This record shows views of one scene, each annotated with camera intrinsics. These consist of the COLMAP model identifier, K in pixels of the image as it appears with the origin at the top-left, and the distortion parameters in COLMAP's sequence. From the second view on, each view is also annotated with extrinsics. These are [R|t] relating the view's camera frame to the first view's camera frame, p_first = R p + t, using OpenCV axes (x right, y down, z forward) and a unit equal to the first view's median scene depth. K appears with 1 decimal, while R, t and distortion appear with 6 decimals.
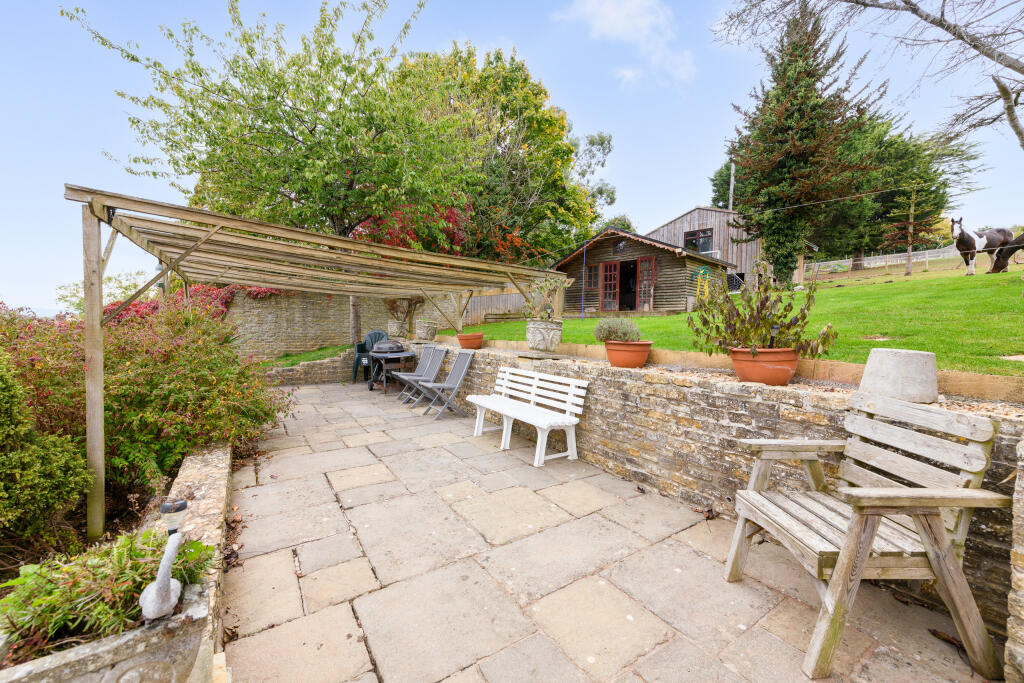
lens RADIAL K [[398.4, 0, 511.0], [0, 398.4, 340.0], [0, 0, 1]] dist [0.001928, 0.000055]
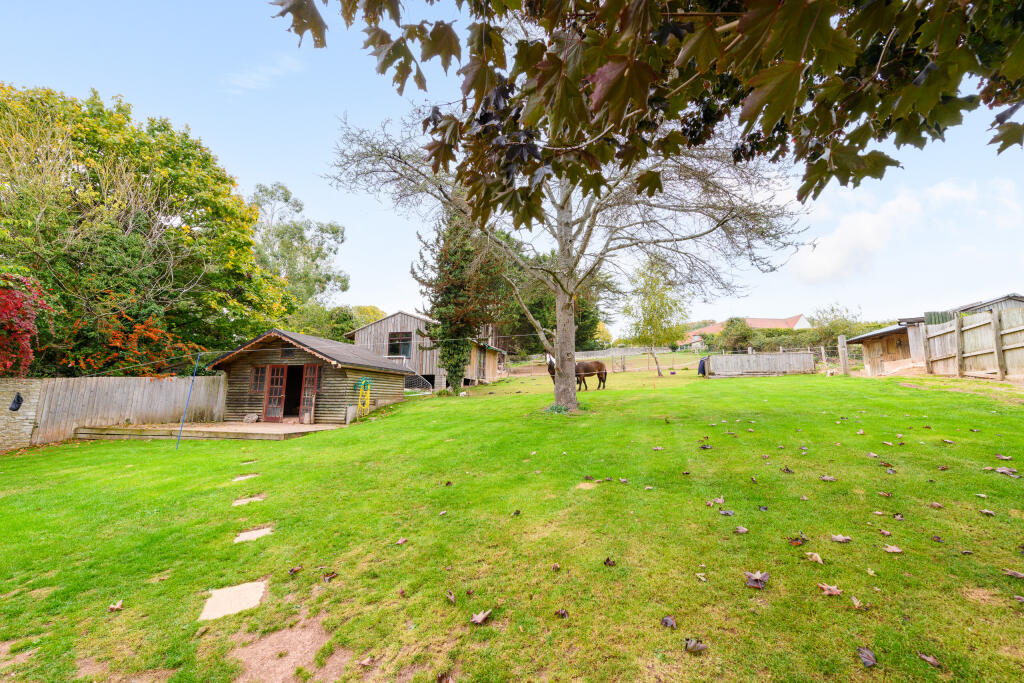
lens RADIAL K [[398.4, 0, 511.0], [0, 398.4, 340.0], [0, 0, 1]] dist [0.001928, 0.000055]
pose [[0.853336, 0.076442, 0.515727, 0.221043], [0.018395, 0.984163, -0.176311, -0.075339], [-0.521036, 0.159940, 0.838415, -0.078789]]
